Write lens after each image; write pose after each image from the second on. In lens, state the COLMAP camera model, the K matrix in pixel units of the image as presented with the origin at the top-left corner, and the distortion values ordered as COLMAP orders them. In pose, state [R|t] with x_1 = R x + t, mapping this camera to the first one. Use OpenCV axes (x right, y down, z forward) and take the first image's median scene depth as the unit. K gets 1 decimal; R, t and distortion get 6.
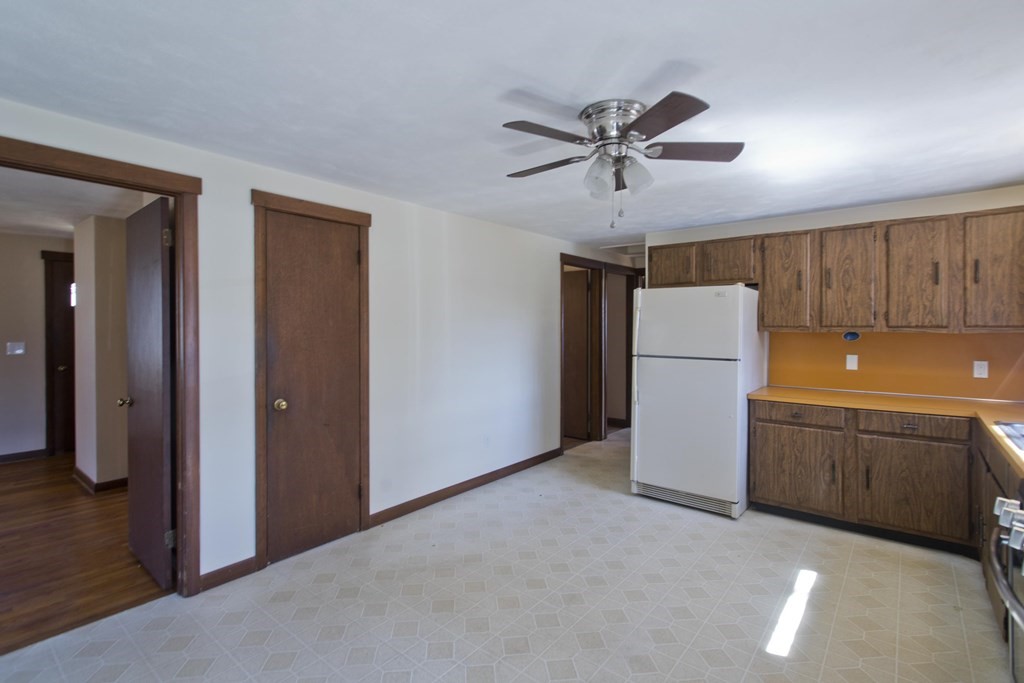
lens RADIAL K [[482.4, 0, 518.9], [0, 482.4, 328.5], [0, 0, 1]] dist [0.003550, 0.001079]
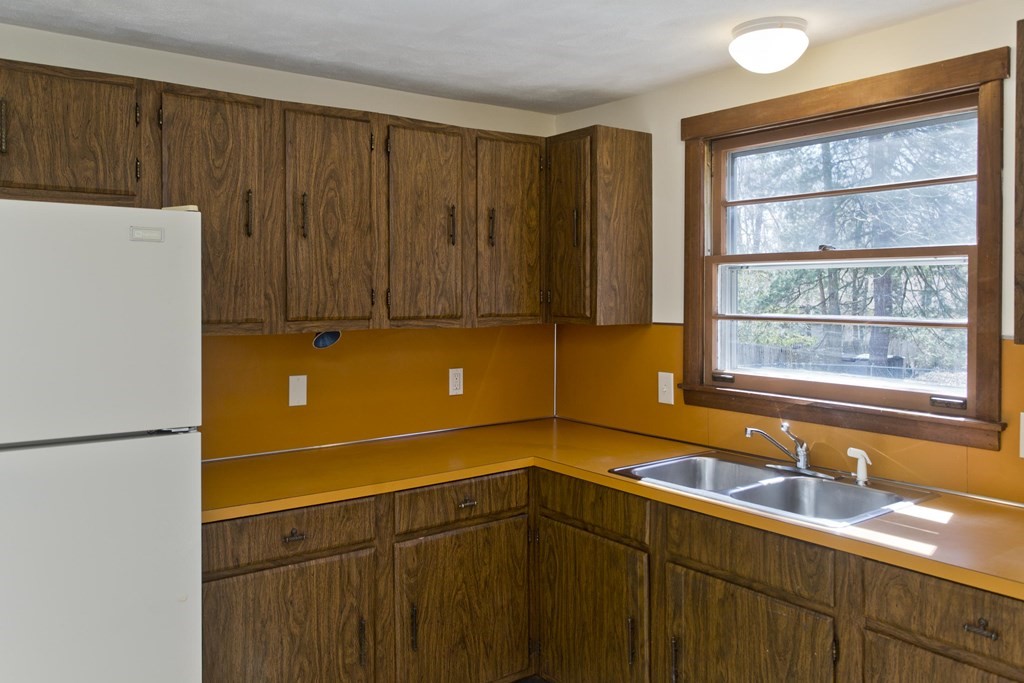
lens RADIAL K [[804.7, 0, 506.5], [0, 804.7, 298.9], [0, 0, 1]] dist [0.005830, 0.002030]
pose [[0.257964, -0.011250, 0.966089, -0.050068], [0.004510, 0.999935, 0.010440, -0.035330], [-0.966144, 0.001664, 0.257998, 0.682375]]
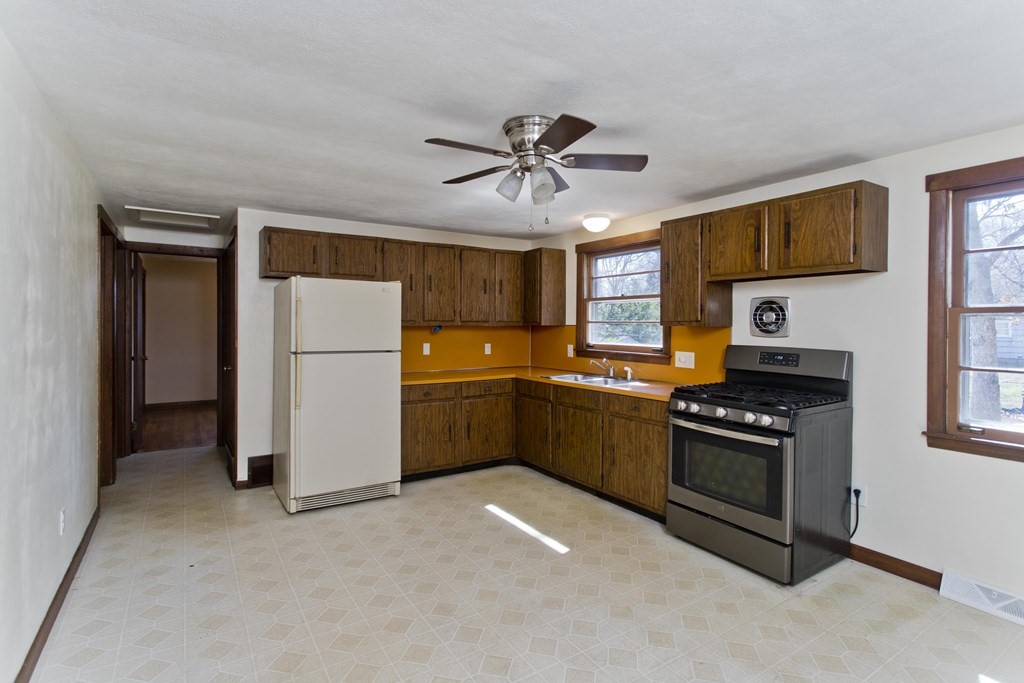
lens RADIAL K [[493.7, 0, 492.3], [0, 493.7, 327.5], [0, 0, 1]] dist [0.000372, 0.000932]
pose [[0.345255, -0.005868, 0.938491, -0.570793], [-0.000860, 0.999978, 0.006569, 0.004363], [-0.938509, -0.003075, 0.345242, 0.442492]]
